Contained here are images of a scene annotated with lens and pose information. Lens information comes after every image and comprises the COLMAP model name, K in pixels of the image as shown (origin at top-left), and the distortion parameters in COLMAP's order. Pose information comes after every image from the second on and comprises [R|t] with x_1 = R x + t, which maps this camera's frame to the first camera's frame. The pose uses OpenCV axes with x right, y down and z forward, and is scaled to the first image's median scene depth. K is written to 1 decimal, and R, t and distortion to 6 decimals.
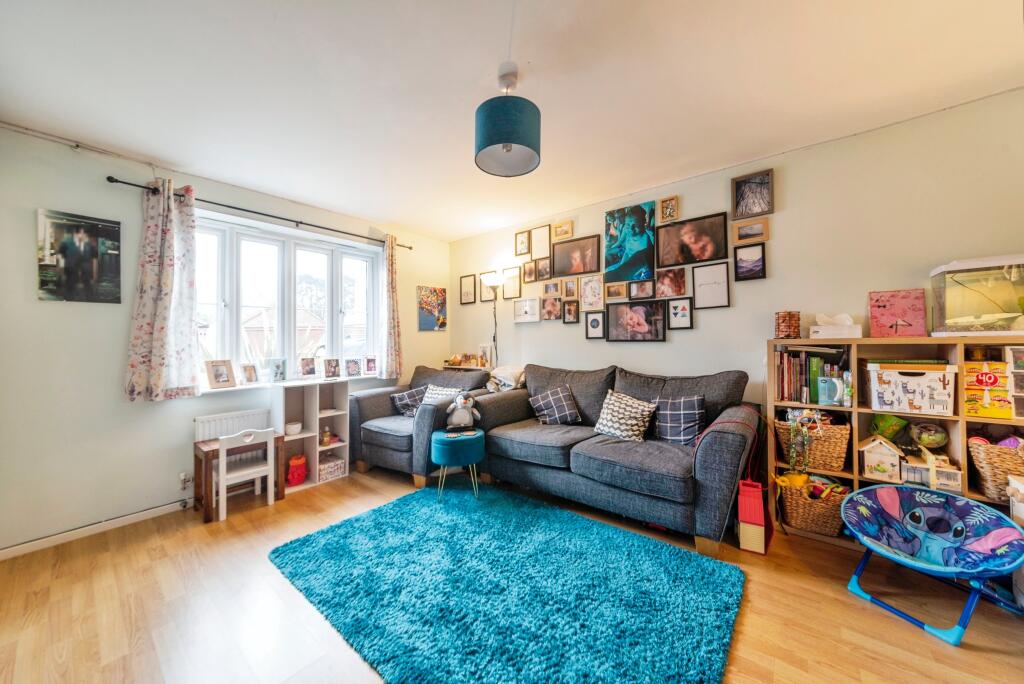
lens RADIAL K [[361.2, 0, 508.8], [0, 361.2, 339.9], [0, 0, 1]] dist [-0.000150, -0.000026]
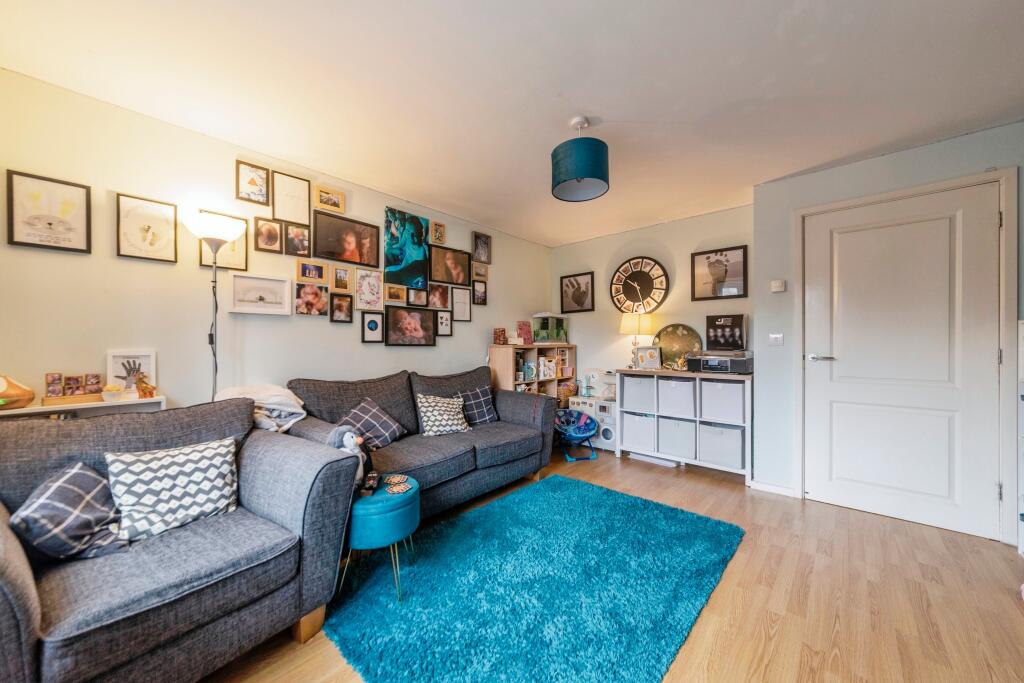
lens RADIAL K [[364.9, 0, 512.3], [0, 364.9, 350.4], [0, 0, 1]] dist [-0.001540, -0.000105]
pose [[0.060840, -0.000241, 0.998147, -0.683420], [-0.001582, 0.999999, 0.000338, 0.016290], [-0.998146, -0.001600, 0.060840, 0.653791]]
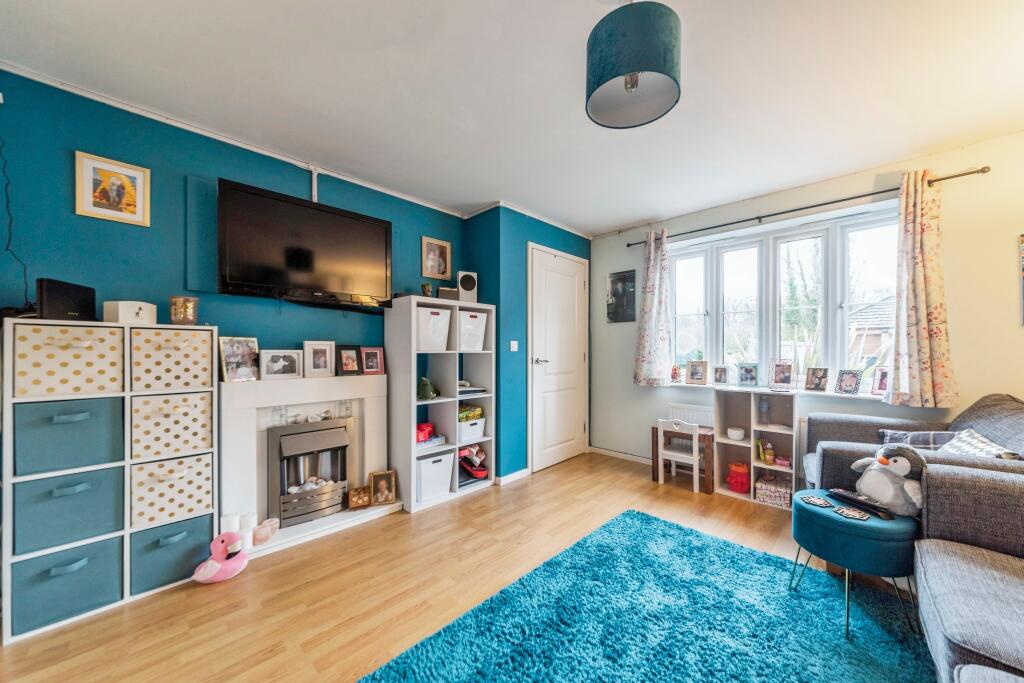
lens RADIAL K [[364.9, 0, 512.3], [0, 364.9, 350.4], [0, 0, 1]] dist [-0.001540, -0.000105]
pose [[-0.089370, 0.018921, -0.995819, 0.440060], [0.006569, 0.999809, 0.018407, -0.005276], [0.995977, -0.004897, -0.089477, 0.472652]]
